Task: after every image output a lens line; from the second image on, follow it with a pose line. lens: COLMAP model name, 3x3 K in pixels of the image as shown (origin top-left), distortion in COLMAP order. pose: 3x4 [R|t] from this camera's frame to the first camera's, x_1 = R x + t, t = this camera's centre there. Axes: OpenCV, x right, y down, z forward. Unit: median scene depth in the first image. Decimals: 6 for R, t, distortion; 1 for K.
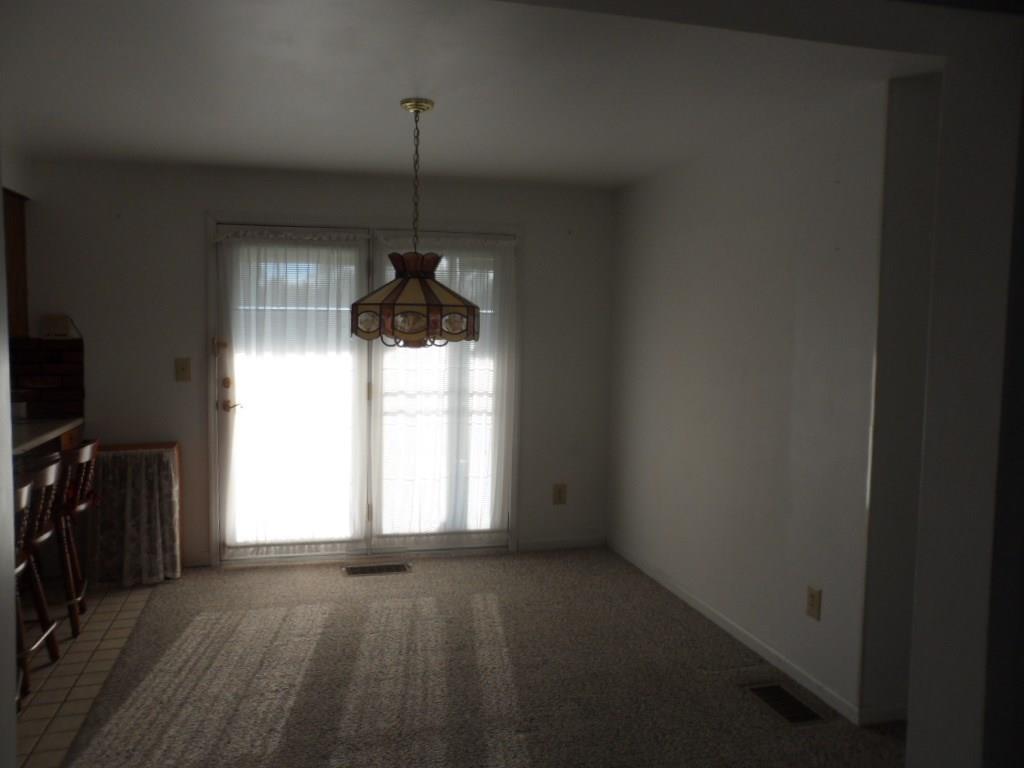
lens RADIAL K [[803.4, 0, 512.0], [0, 803.4, 384.0], [0, 0, 1]] dist [-0.147679, 0.207582]
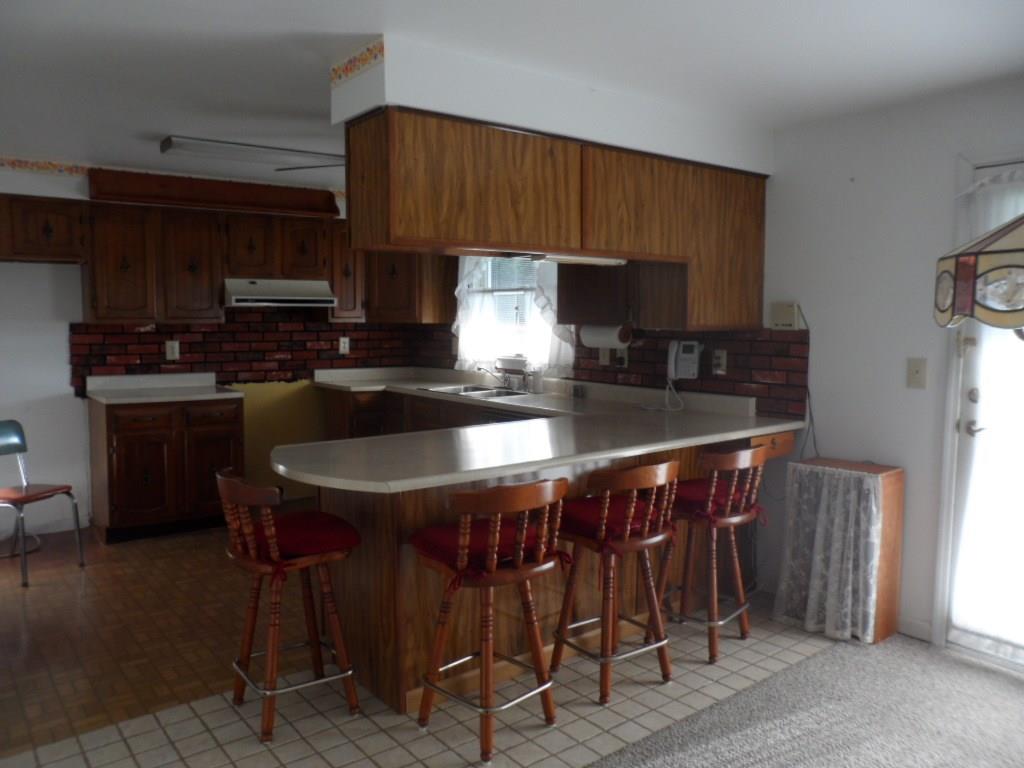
lens RADIAL K [[771.9, 0, 512.0], [0, 771.9, 384.0], [0, 0, 1]] dist [-0.066153, 0.054629]
pose [[0.378486, 0.069218, -0.923015, 0.111124], [-0.076632, 0.996120, 0.043277, -0.010234], [0.922429, 0.054352, 0.382322, 0.387684]]
